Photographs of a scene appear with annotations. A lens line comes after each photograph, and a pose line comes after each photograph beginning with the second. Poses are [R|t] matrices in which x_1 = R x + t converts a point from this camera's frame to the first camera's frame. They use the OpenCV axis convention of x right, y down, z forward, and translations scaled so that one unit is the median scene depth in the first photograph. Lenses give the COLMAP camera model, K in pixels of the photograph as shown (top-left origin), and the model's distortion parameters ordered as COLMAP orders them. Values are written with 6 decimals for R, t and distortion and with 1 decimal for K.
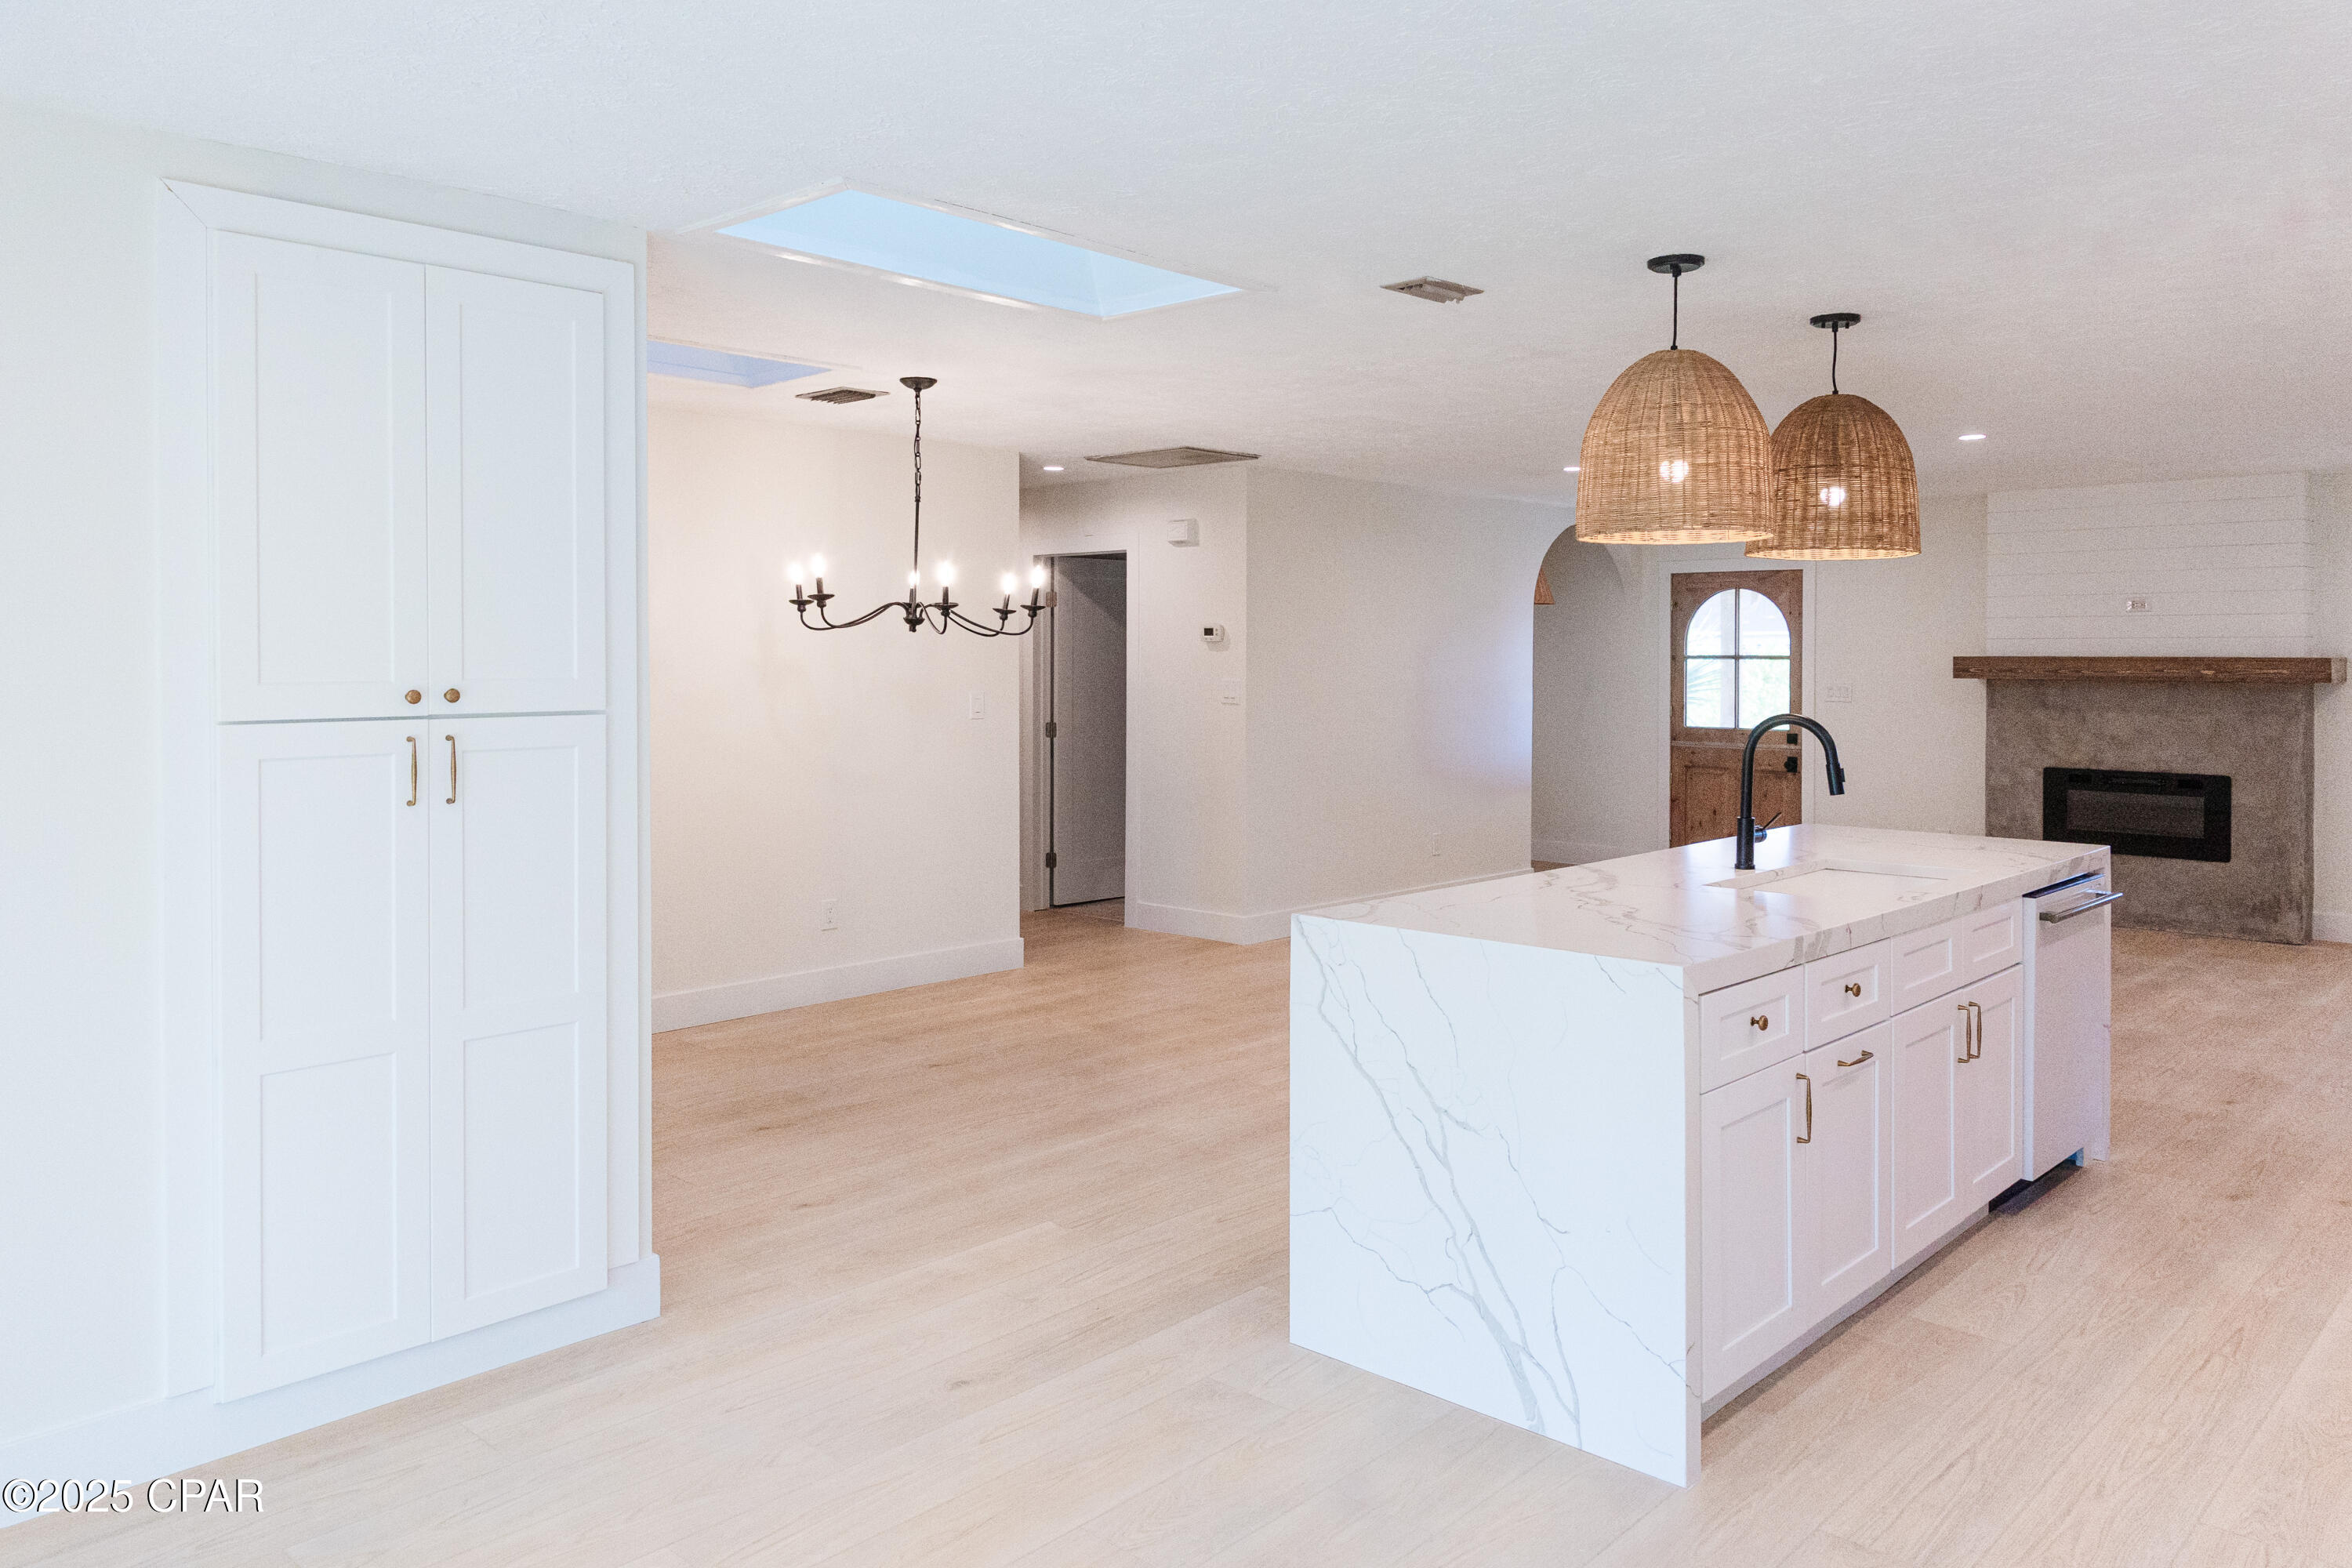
lens RADIAL K [[1665.9, 0, 1215.7], [0, 1665.9, 670.8], [0, 0, 1]] dist [0.053705, 0.002470]
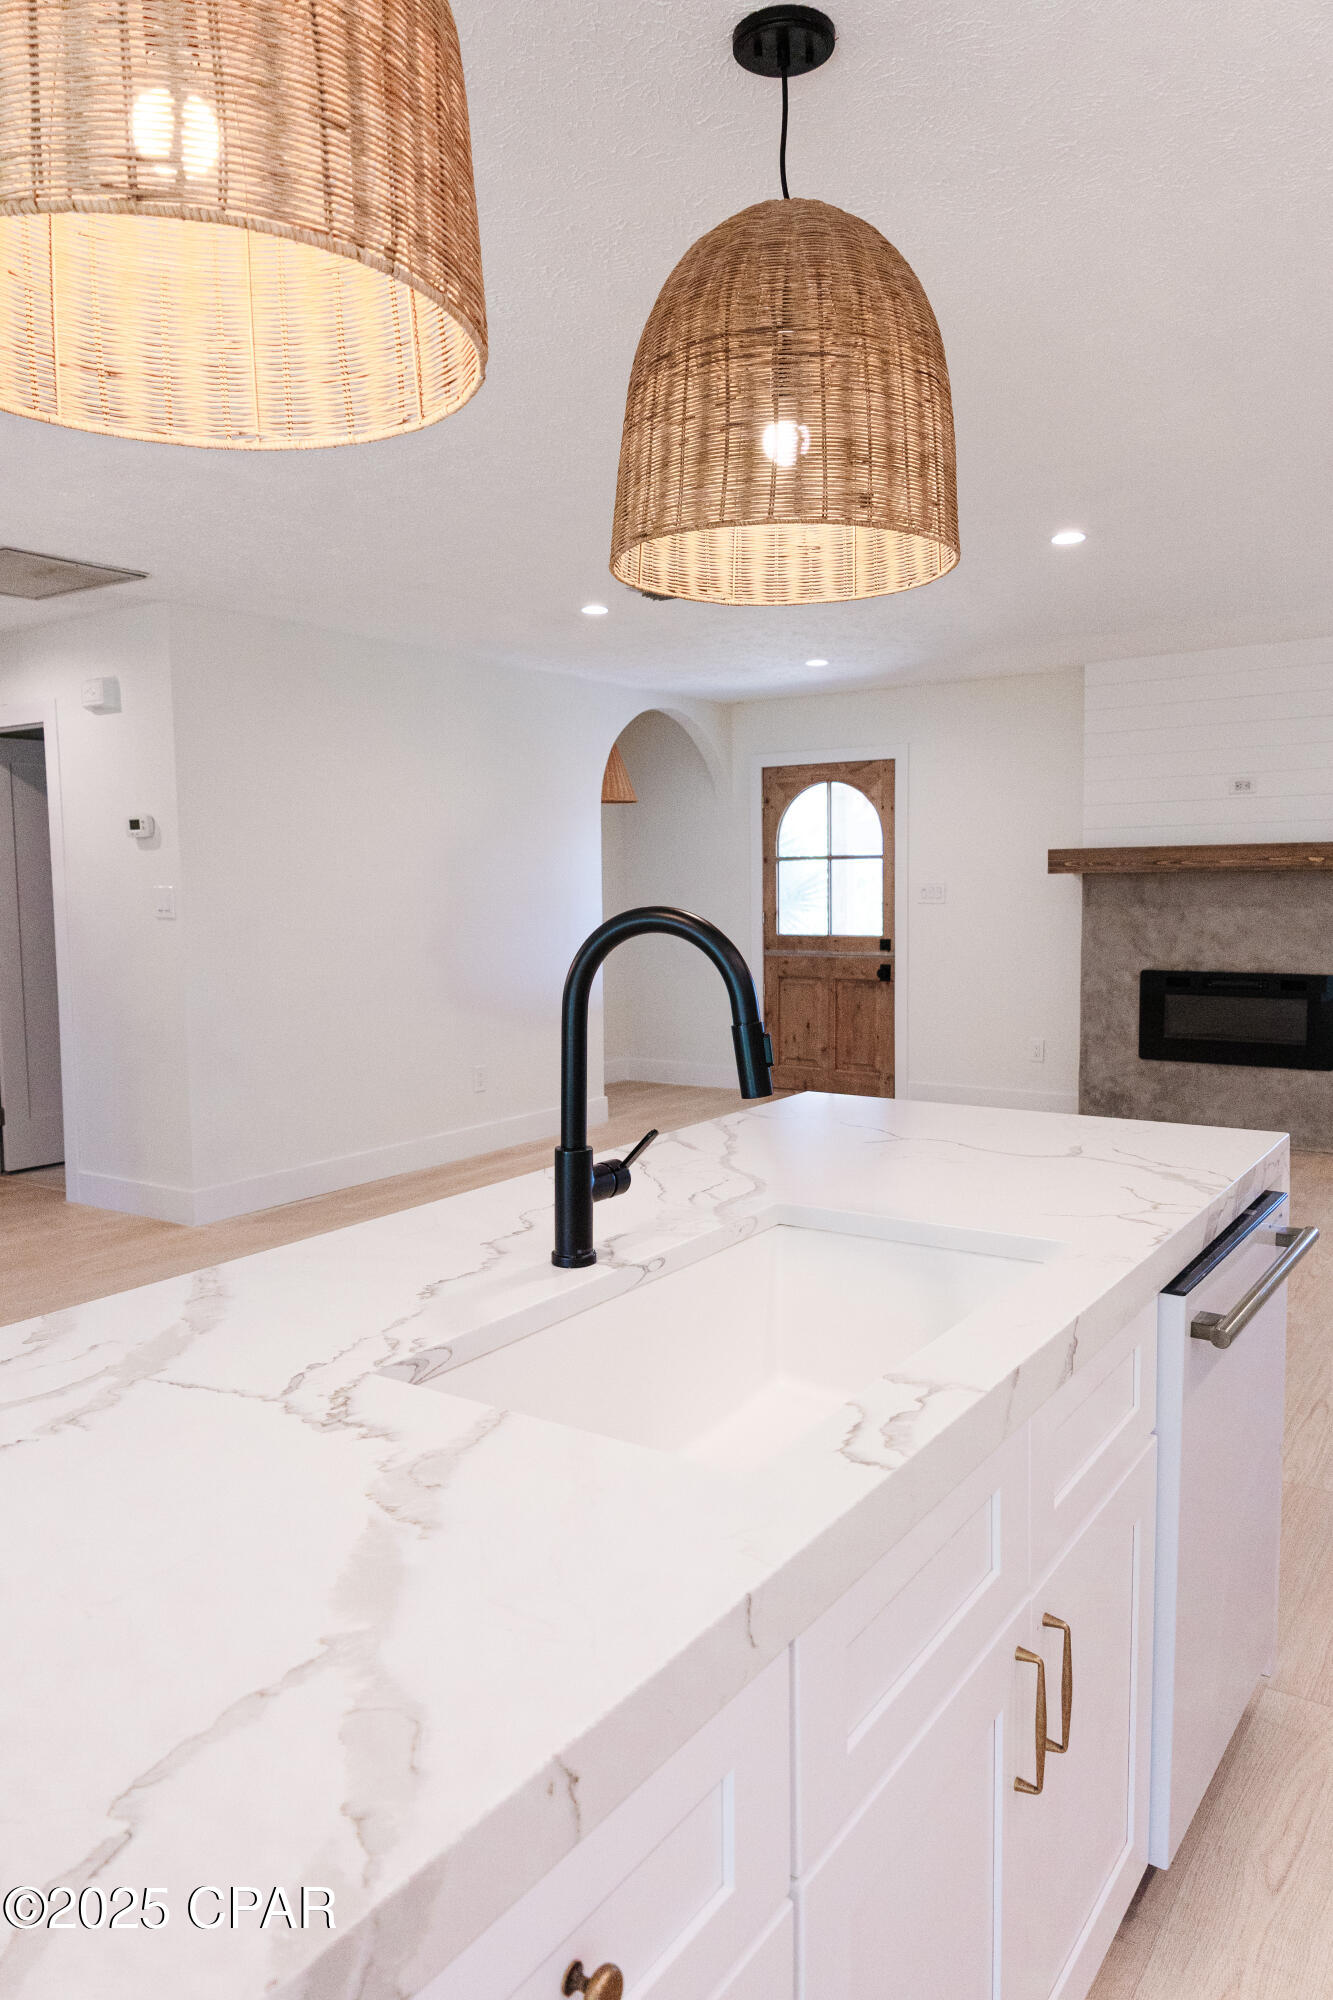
lens RADIAL K [[1416.6, 0, 666.5], [0, 1416.6, 1000.0], [0, 0, 1]] dist [0.053705, 0.002470]
pose [[0.989131, -0.028372, 0.144277, 0.130504], [0.017230, 0.996812, 0.077899, 0.009306], [-0.146027, -0.074566, 0.986466, 0.287281]]
